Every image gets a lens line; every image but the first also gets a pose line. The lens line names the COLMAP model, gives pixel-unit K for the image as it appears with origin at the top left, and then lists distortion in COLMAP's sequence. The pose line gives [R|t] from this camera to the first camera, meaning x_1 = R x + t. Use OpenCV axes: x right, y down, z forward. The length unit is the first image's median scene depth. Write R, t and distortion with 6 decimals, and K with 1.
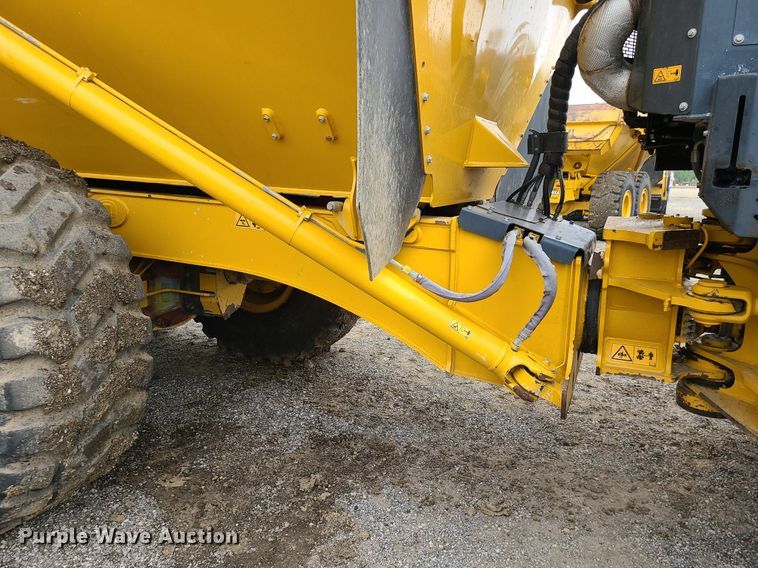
lens RADIAL K [[557.3, 0, 378.3], [0, 557.3, 289.4], [0, 0, 1]] dist [0.030617, -0.025710]
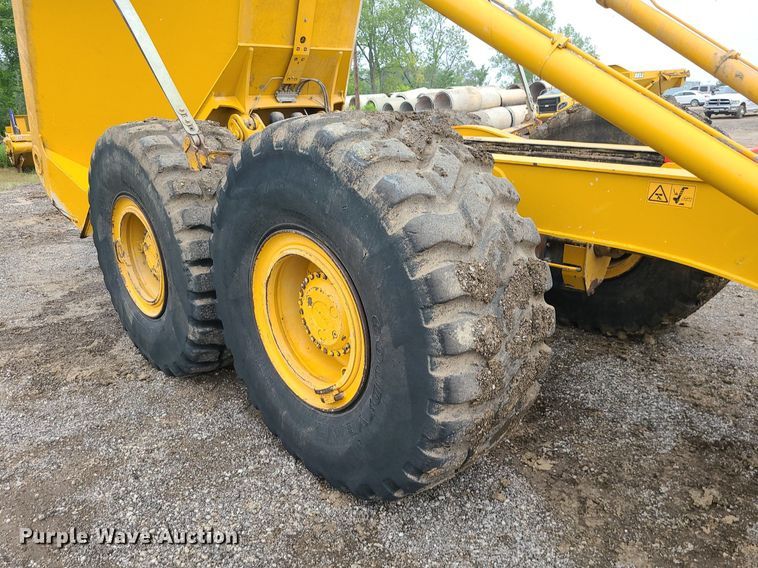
lens RADIAL K [[556.7, 0, 400.2], [0, 556.7, 297.5], [0, 0, 1]] dist [0.016725, -0.006374]
pose [[0.926850, 0.075121, -0.367841, -0.333529], [-0.024336, 0.989738, 0.140806, -0.096875], [0.374643, -0.121554, 0.919166, 0.065714]]
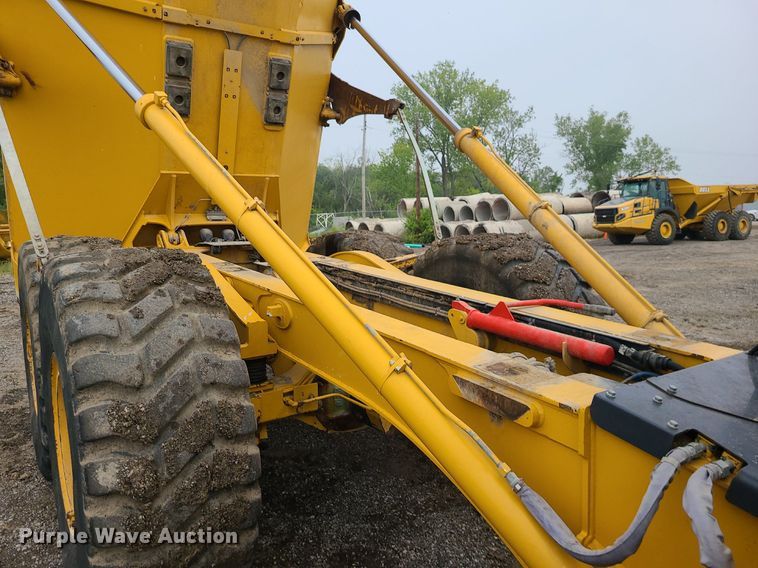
lens RADIAL K [[590.2, 0, 381.2], [0, 590.2, 268.9], [0, 0, 1]] dist [0.028443, -0.007746]
pose [[0.853580, 0.035922, -0.519722, 0.276763], [-0.086661, 0.993511, -0.073660, -0.210646], [0.513703, 0.107914, 0.851154, 0.270209]]
